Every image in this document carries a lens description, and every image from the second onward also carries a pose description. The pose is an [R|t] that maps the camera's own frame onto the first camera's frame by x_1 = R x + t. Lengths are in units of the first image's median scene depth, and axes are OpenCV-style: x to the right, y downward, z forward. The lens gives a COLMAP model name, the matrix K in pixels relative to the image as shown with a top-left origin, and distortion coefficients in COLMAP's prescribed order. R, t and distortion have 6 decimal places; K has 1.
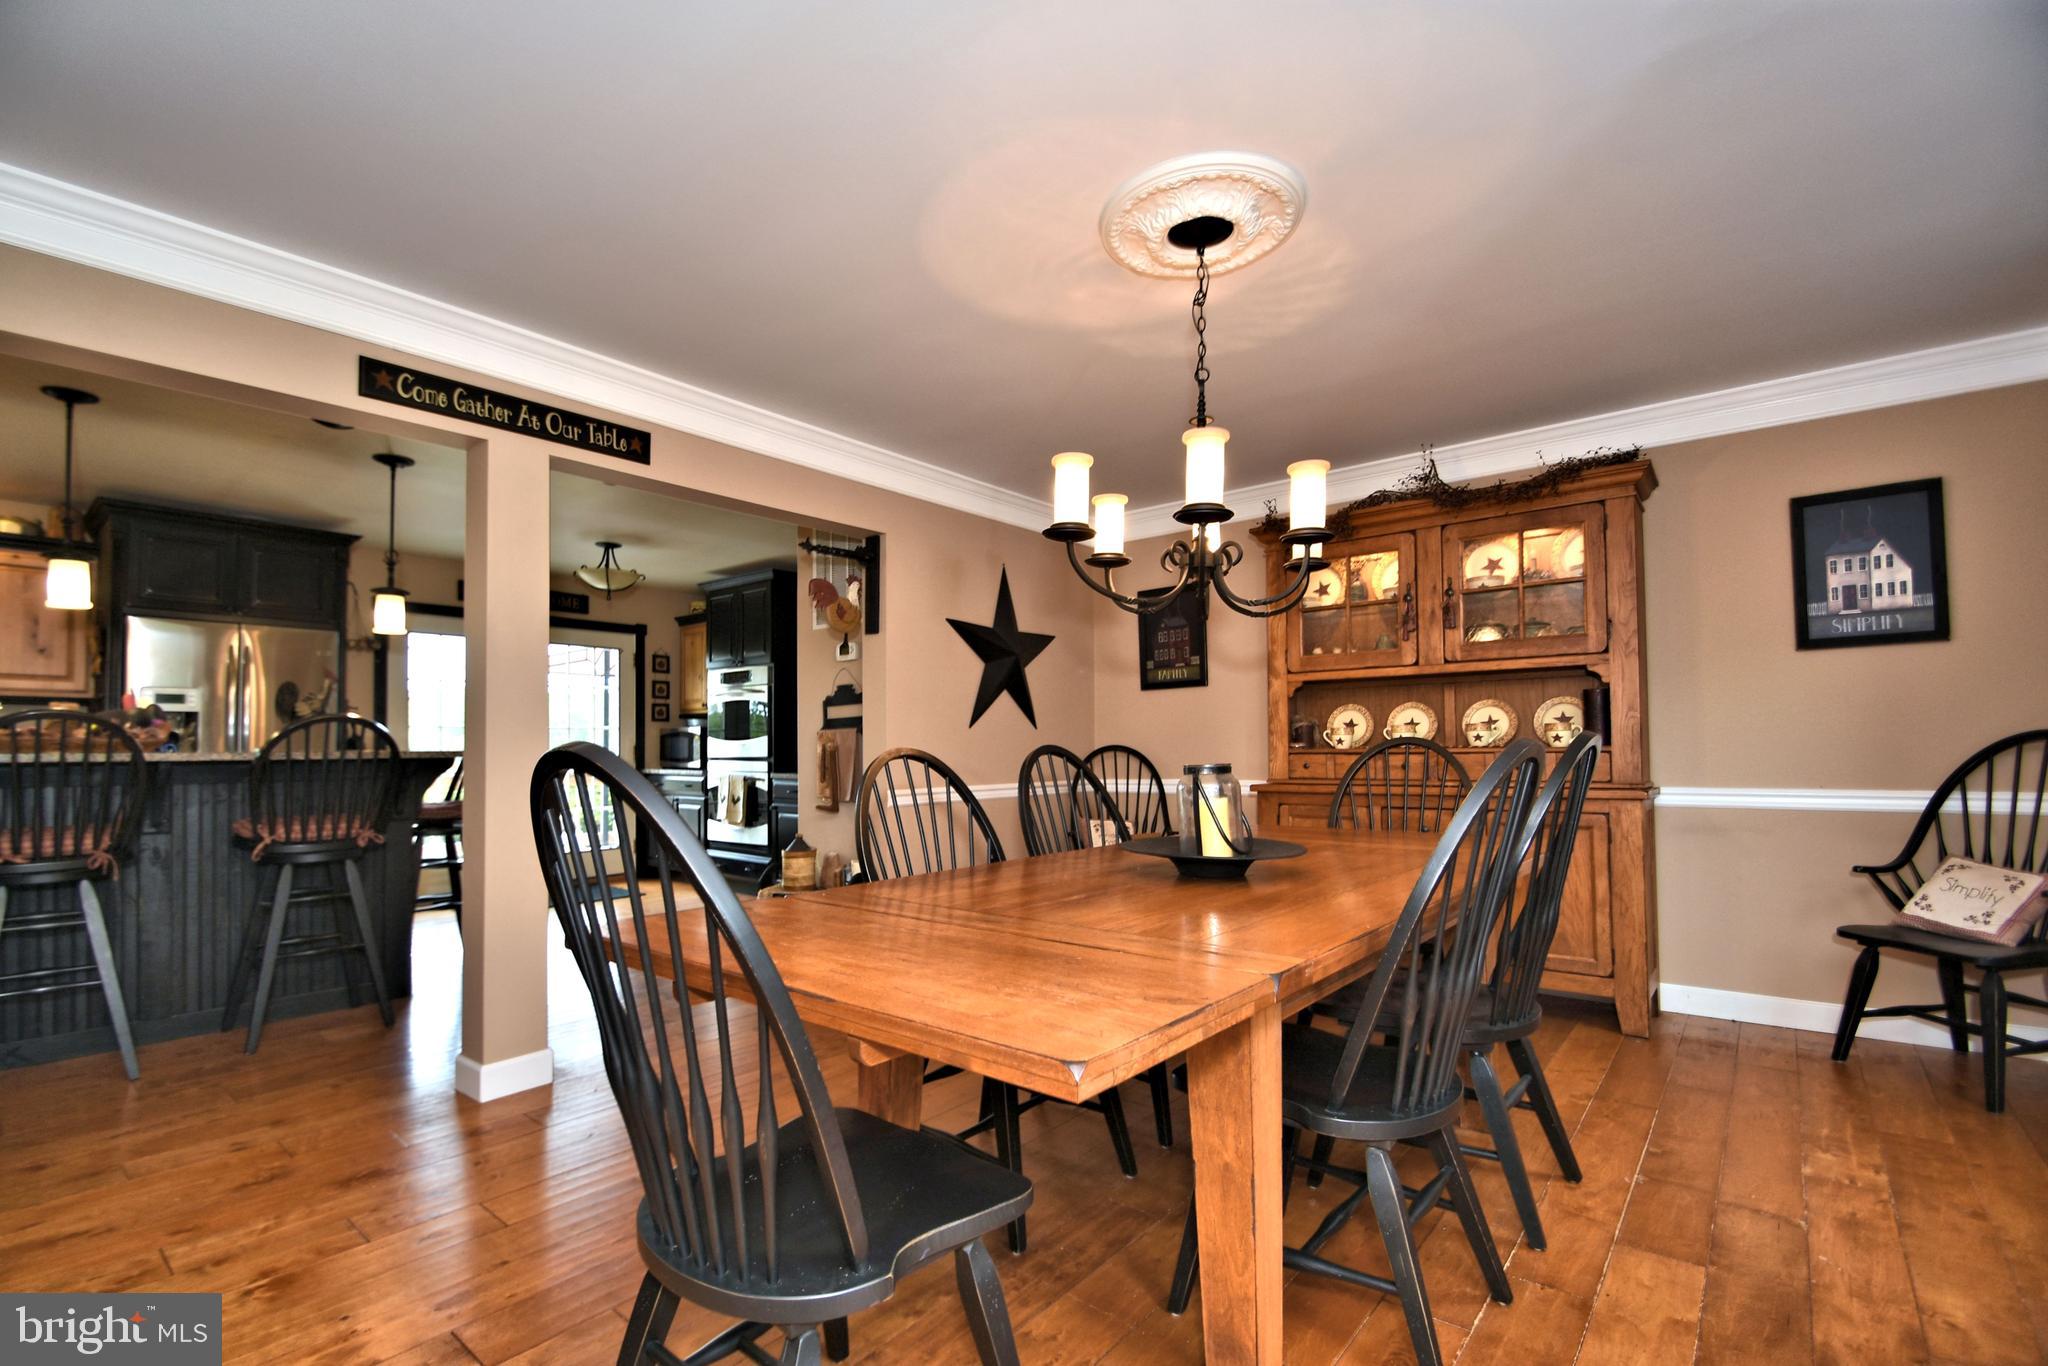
lens RADIAL K [[890.6, 0, 989.2], [0, 890.6, 729.0], [0, 0, 1]] dist [-0.000826, -0.011206]
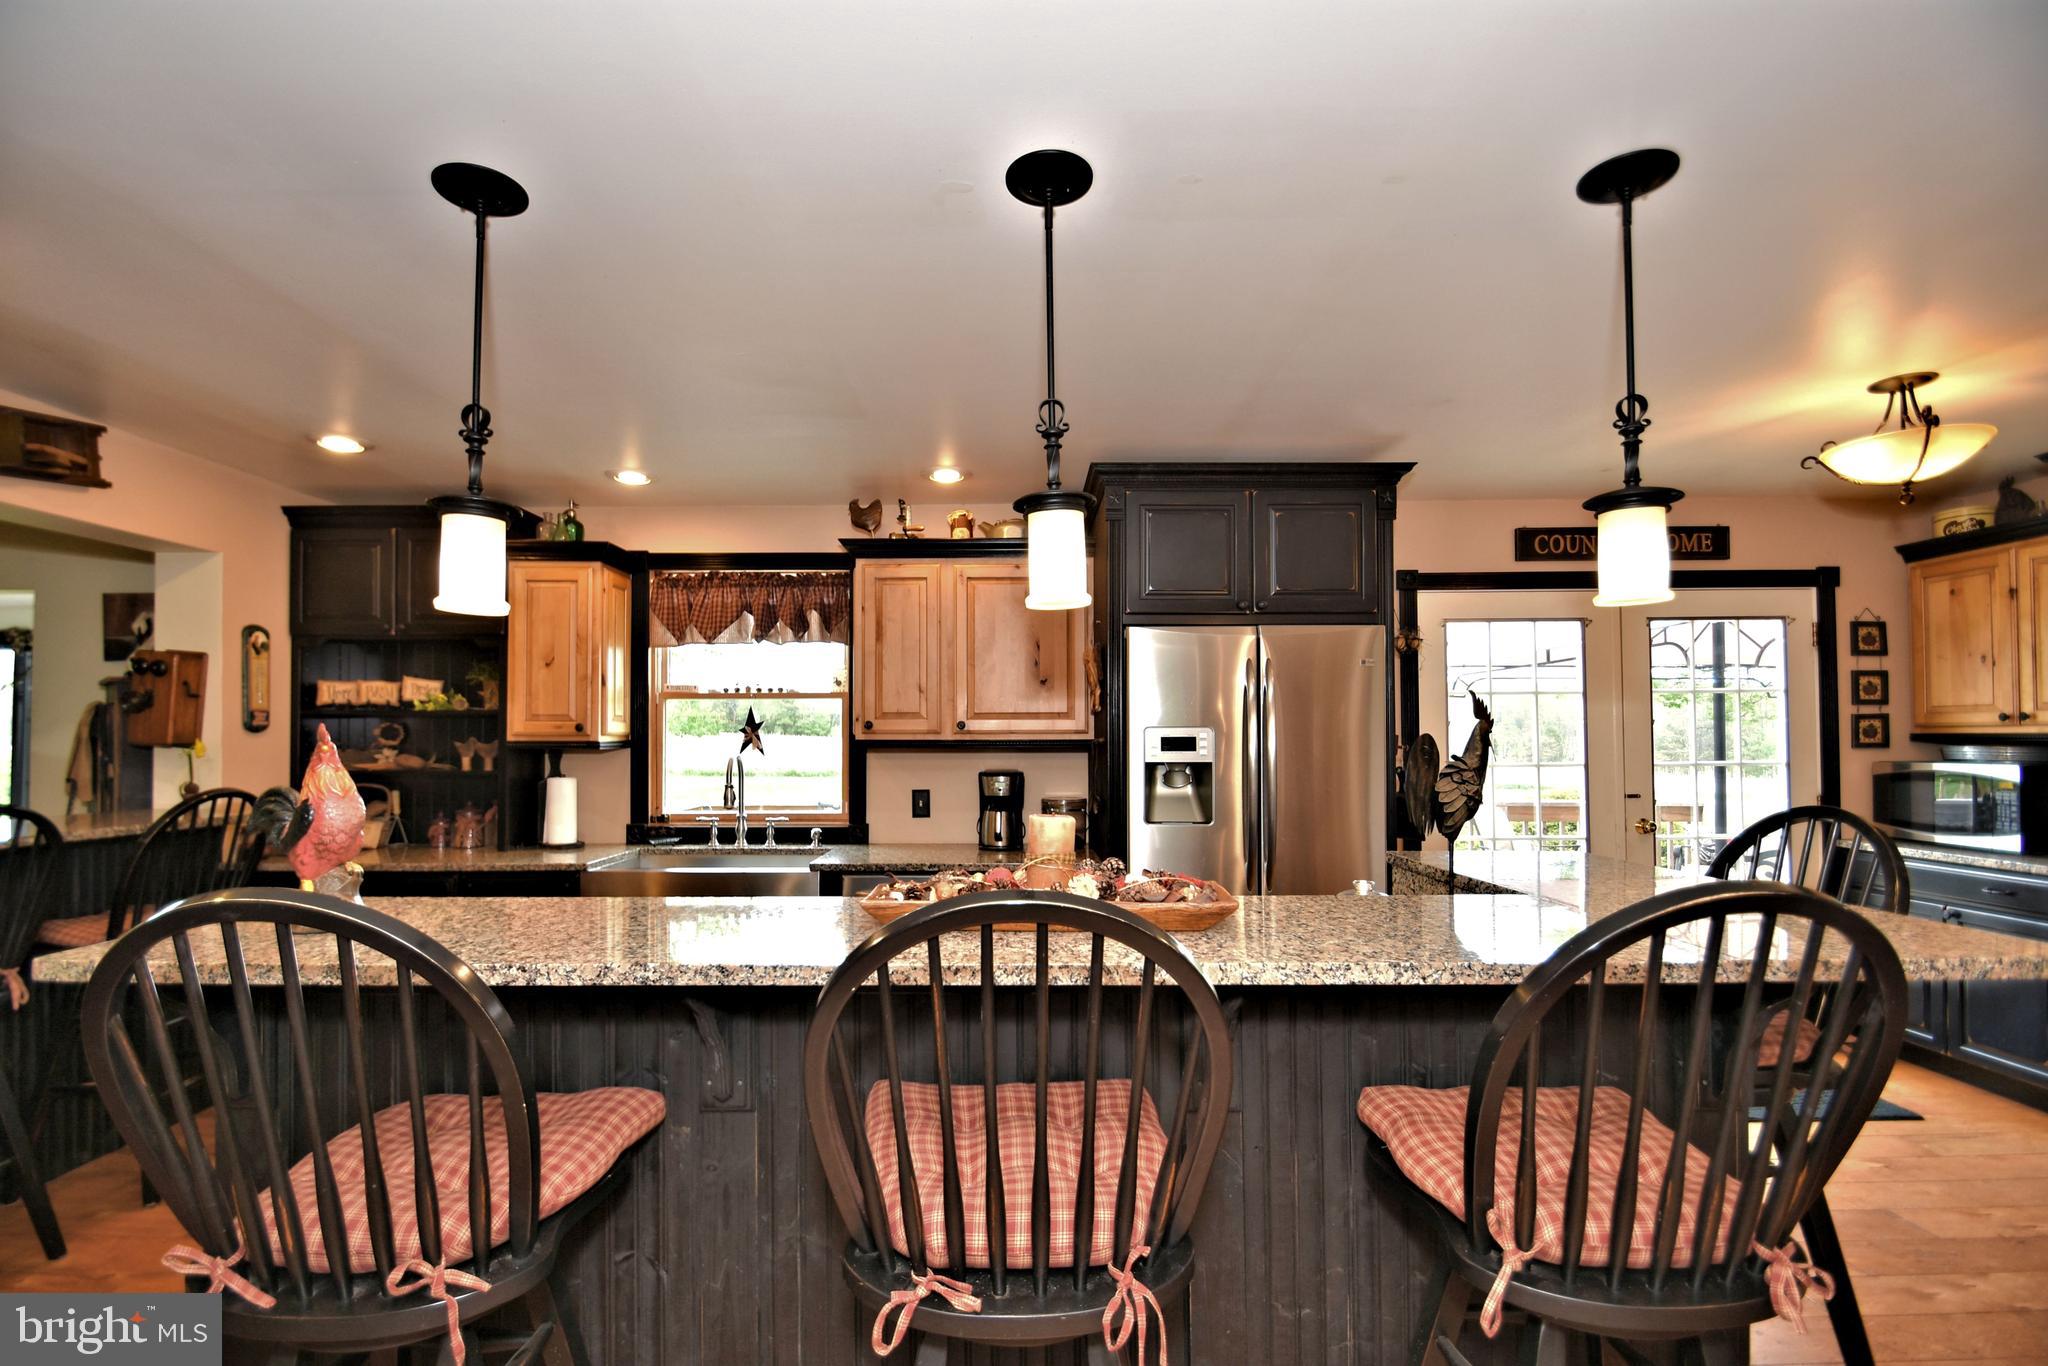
lens RADIAL K [[890.6, 0, 989.2], [0, 890.6, 729.0], [0, 0, 1]] dist [-0.000826, -0.011206]
pose [[0.616302, -0.005429, -0.787492, -0.281485], [0.014832, 0.999879, 0.004714, -0.030032], [0.787371, -0.014585, 0.616307, 0.273119]]
